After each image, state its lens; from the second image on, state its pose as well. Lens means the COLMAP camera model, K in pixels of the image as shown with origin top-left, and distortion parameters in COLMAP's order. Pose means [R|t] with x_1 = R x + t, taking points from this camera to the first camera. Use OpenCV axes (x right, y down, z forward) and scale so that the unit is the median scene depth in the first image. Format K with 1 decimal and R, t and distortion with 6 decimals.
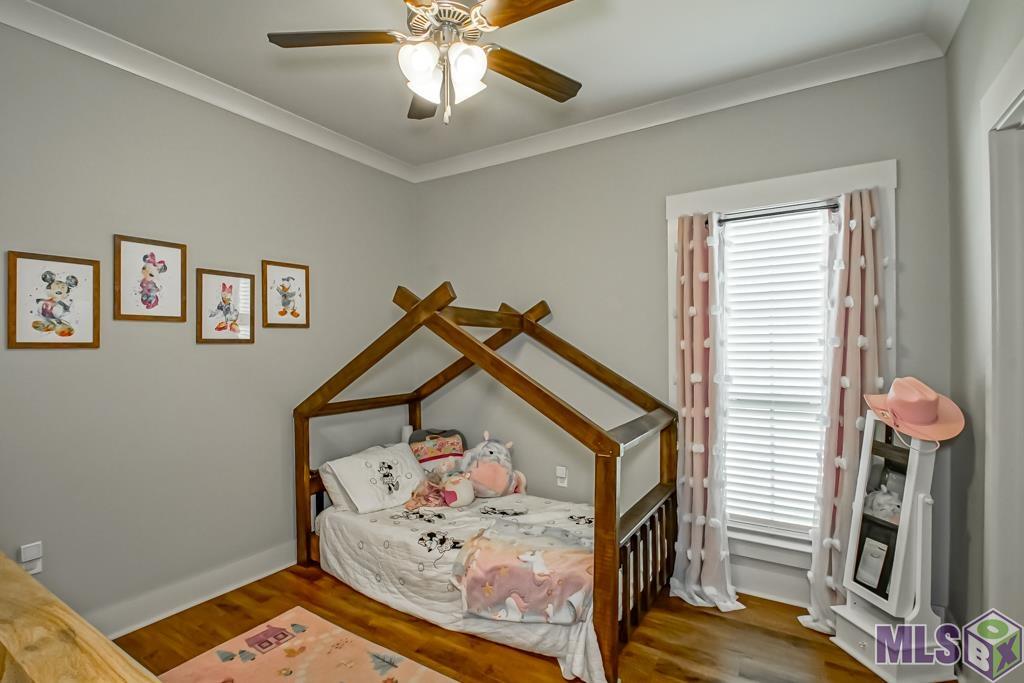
lens RADIAL K [[476.8, 0, 508.5], [0, 476.8, 342.5], [0, 0, 1]] dist [-0.005376, -0.005051]
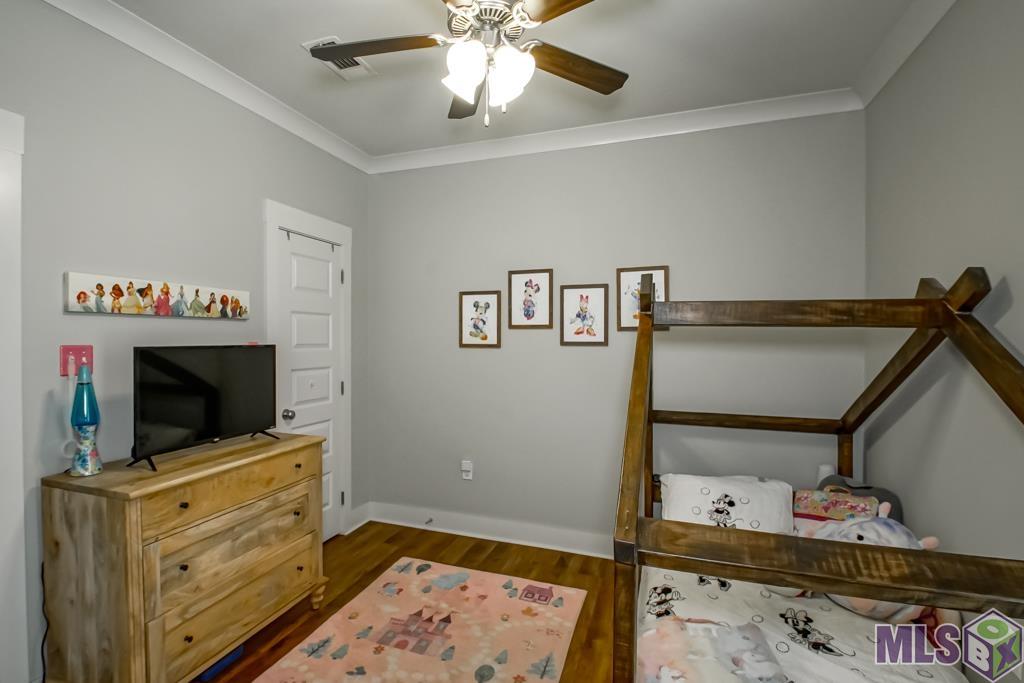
lens RADIAL K [[476.8, 0, 472.3], [0, 476.8, 345.0], [0, 0, 1]] dist [-0.005376, -0.005051]
pose [[0.214941, 0.019985, -0.976422, 0.561910], [-0.000878, 0.999794, 0.020270, -0.025738], [0.976627, -0.003500, 0.214915, 0.530501]]
